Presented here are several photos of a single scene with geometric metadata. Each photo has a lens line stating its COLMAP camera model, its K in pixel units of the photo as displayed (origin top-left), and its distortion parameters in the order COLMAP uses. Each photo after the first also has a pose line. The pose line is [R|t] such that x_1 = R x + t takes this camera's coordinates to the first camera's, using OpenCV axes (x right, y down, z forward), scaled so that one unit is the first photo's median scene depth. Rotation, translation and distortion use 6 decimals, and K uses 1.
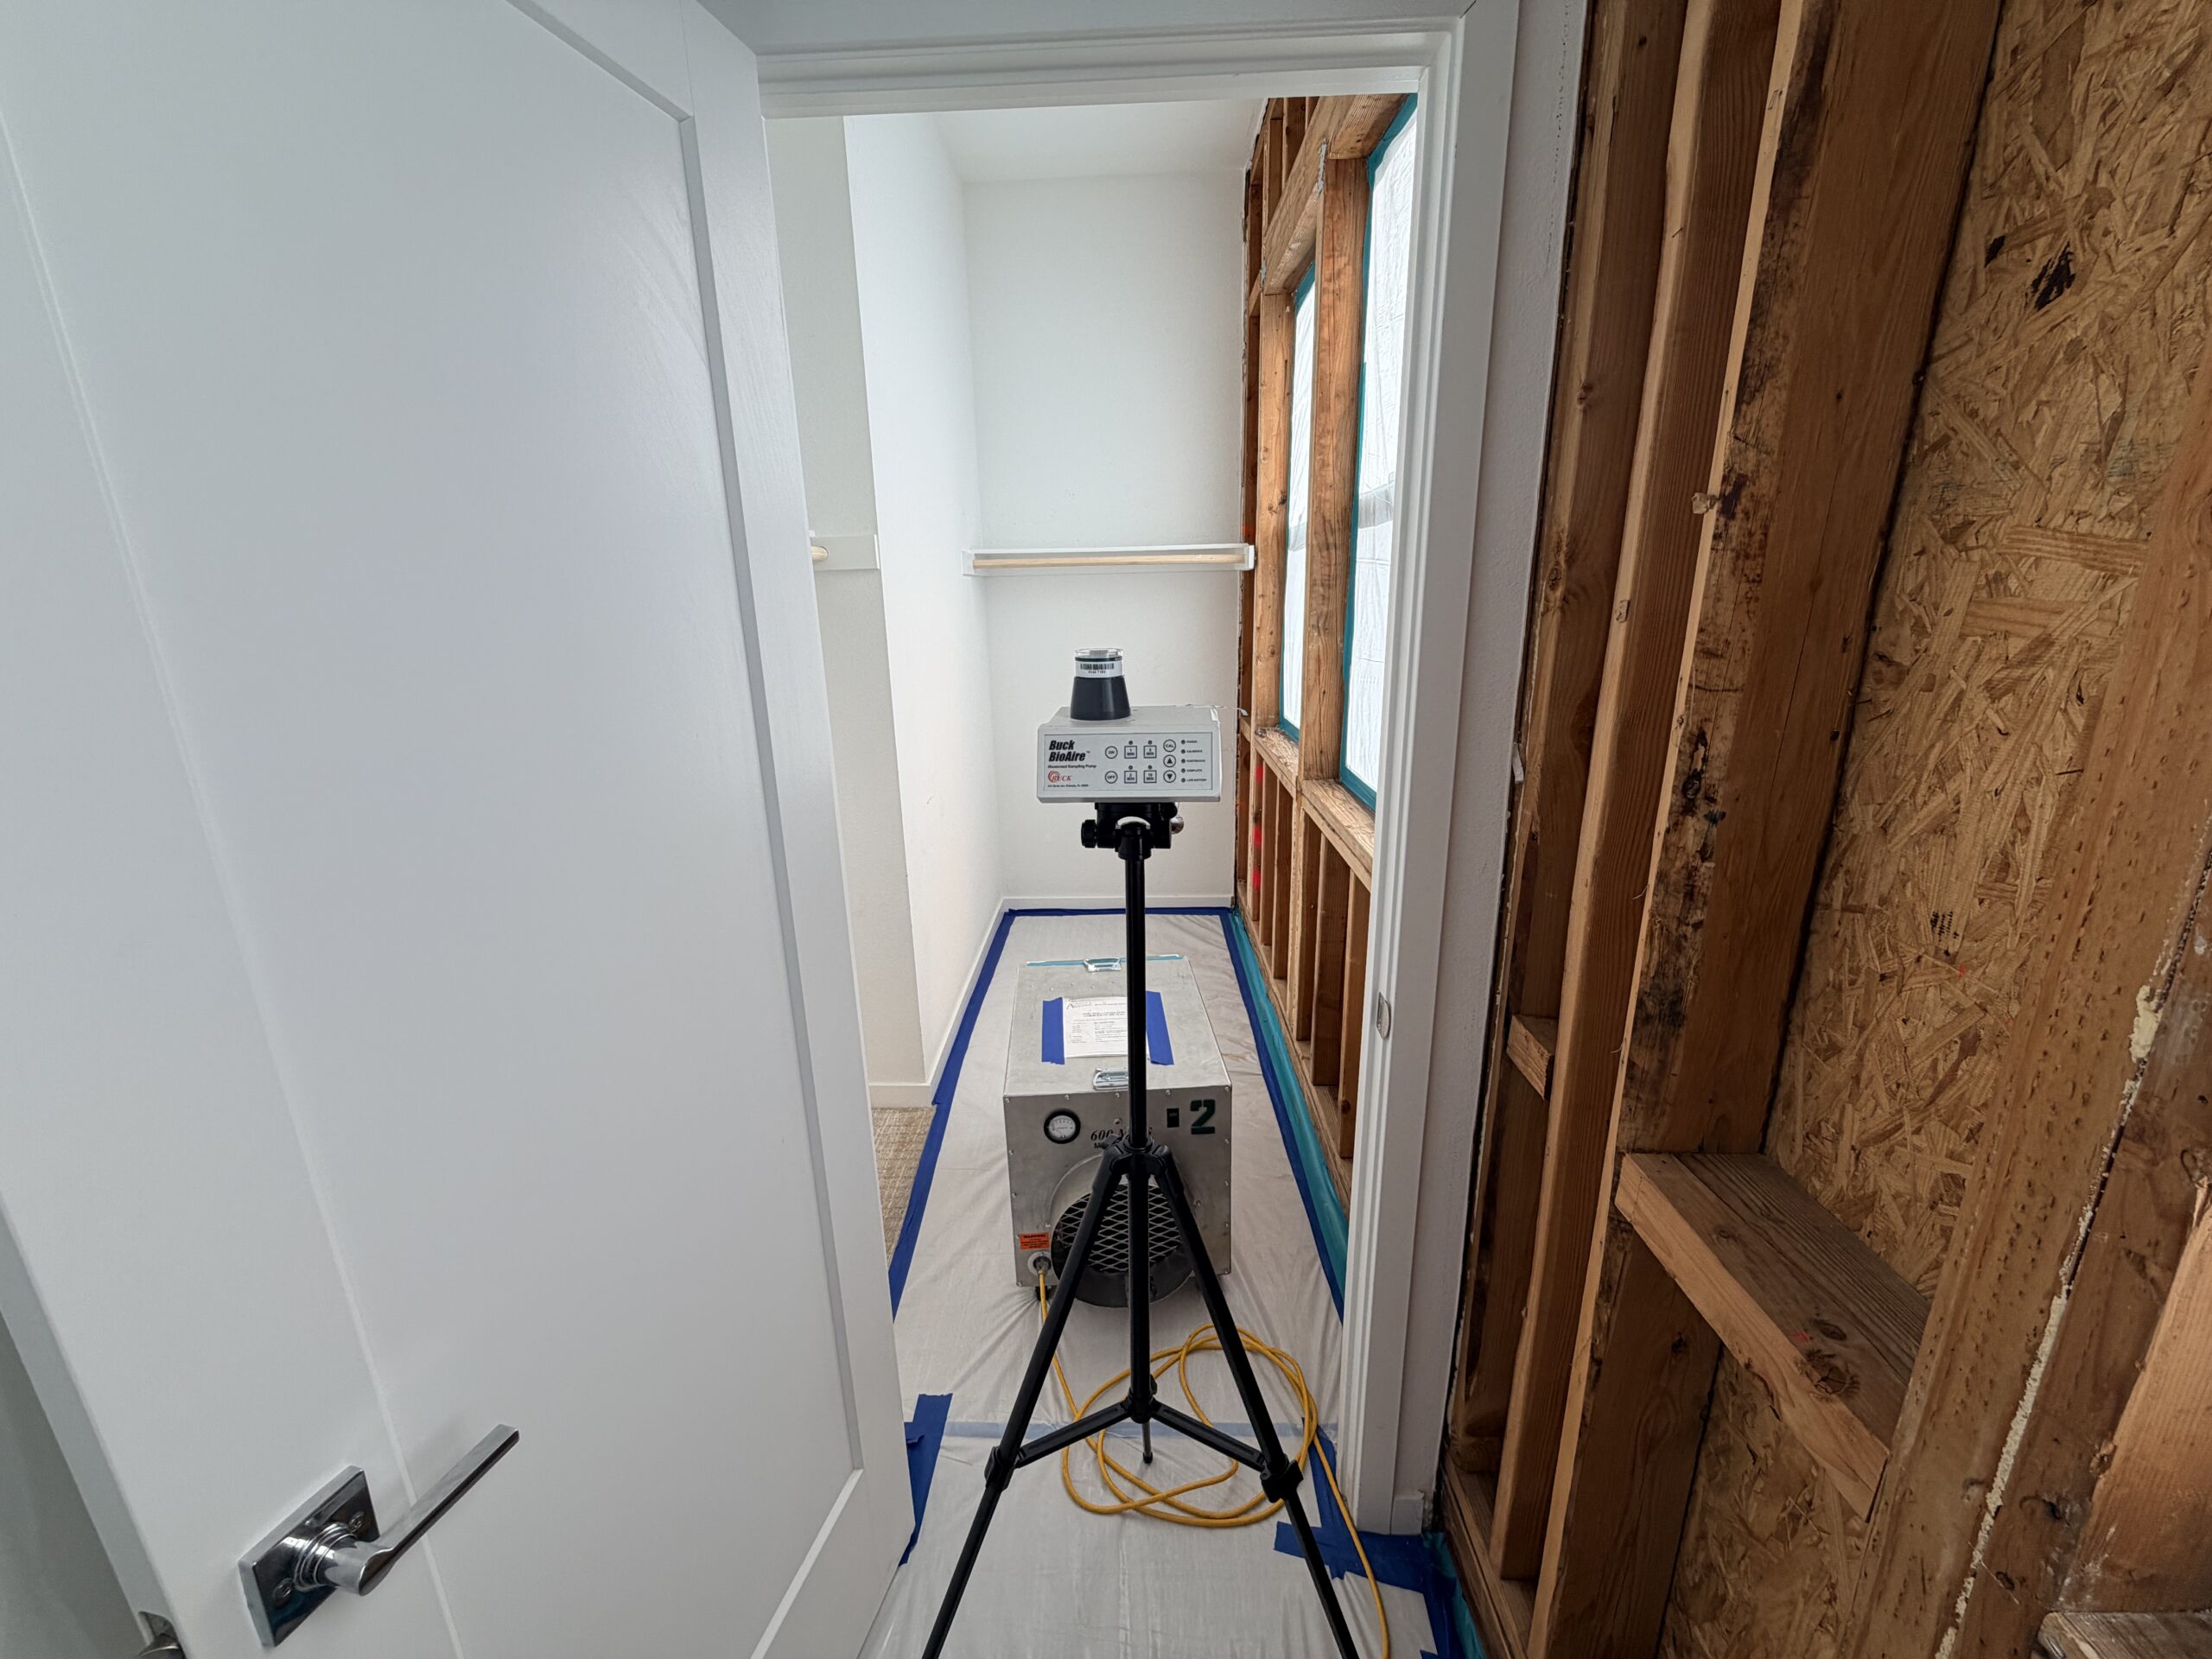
lens RADIAL K [[869.0, 0, 1106.0], [0, 869.0, 829.5], [0, 0, 1]] dist [0.002658, 0.000134]
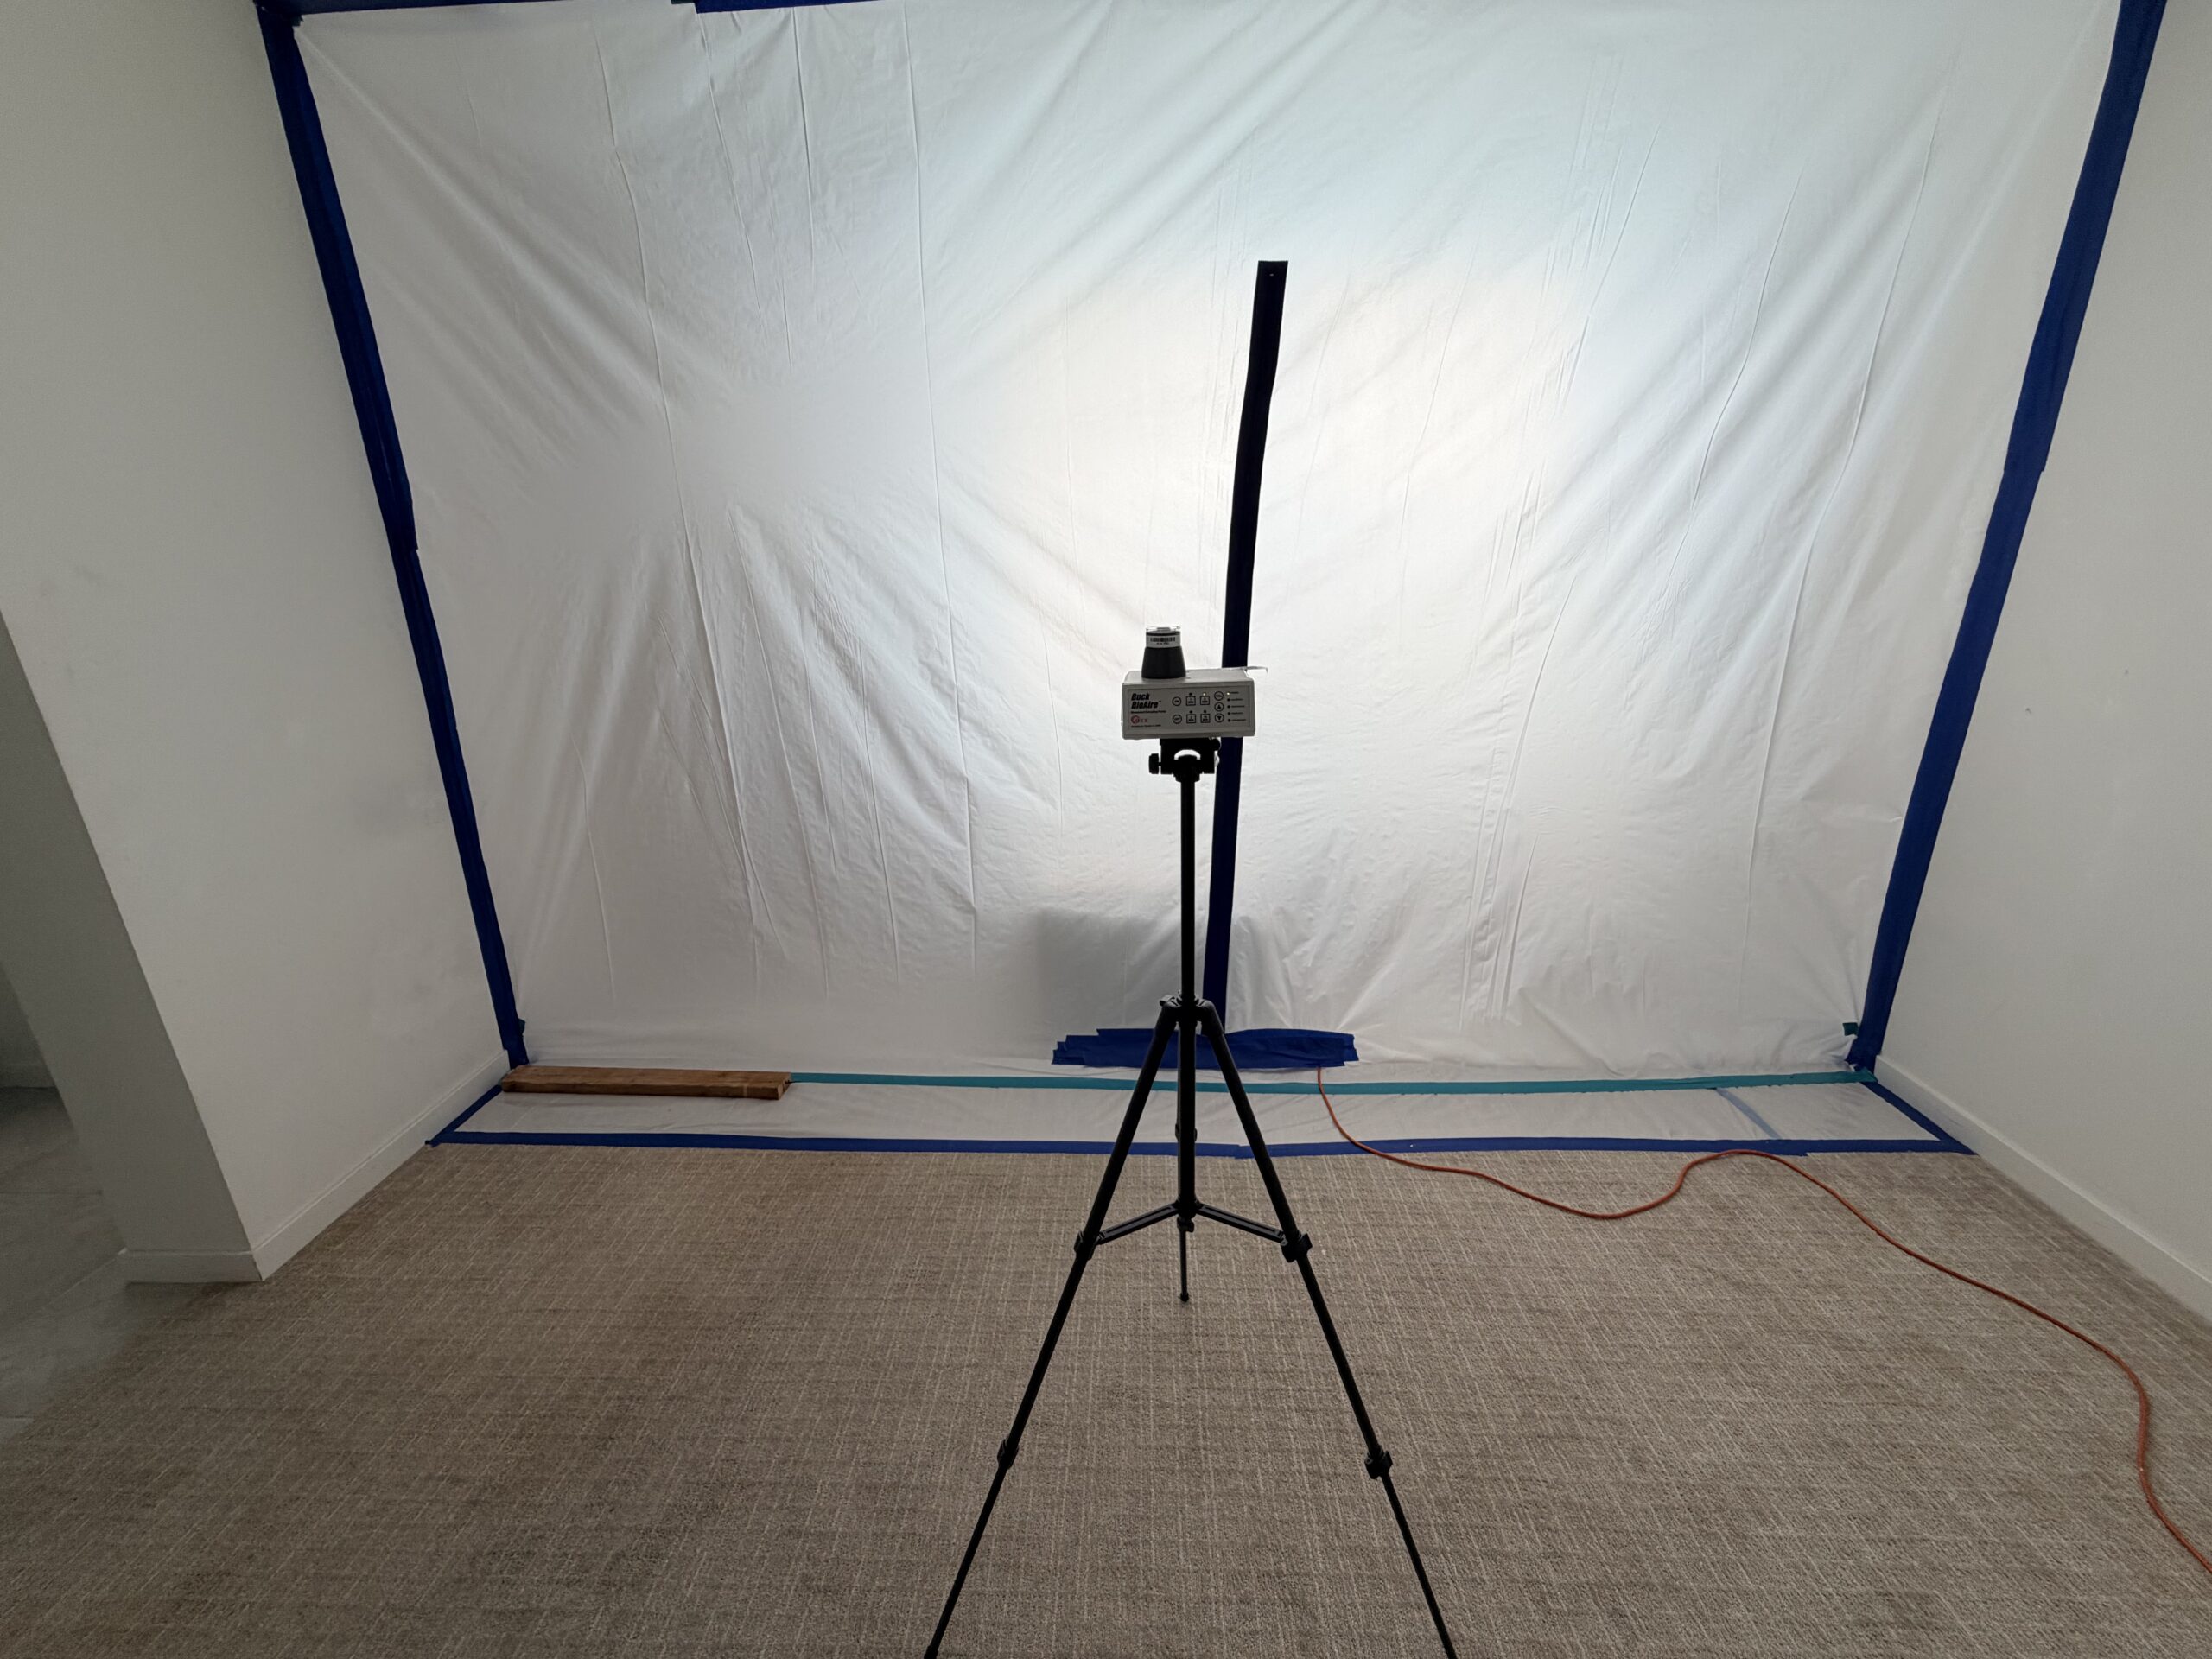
lens RADIAL K [[869.0, 0, 1106.0], [0, 869.0, 829.5], [0, 0, 1]] dist [0.002658, 0.000134]
pose [[0.999496, -0.015656, 0.027607, -0.139264], [0.014787, 0.999397, 0.031420, 0.066262], [-0.028082, -0.030996, 0.999125, -0.368771]]
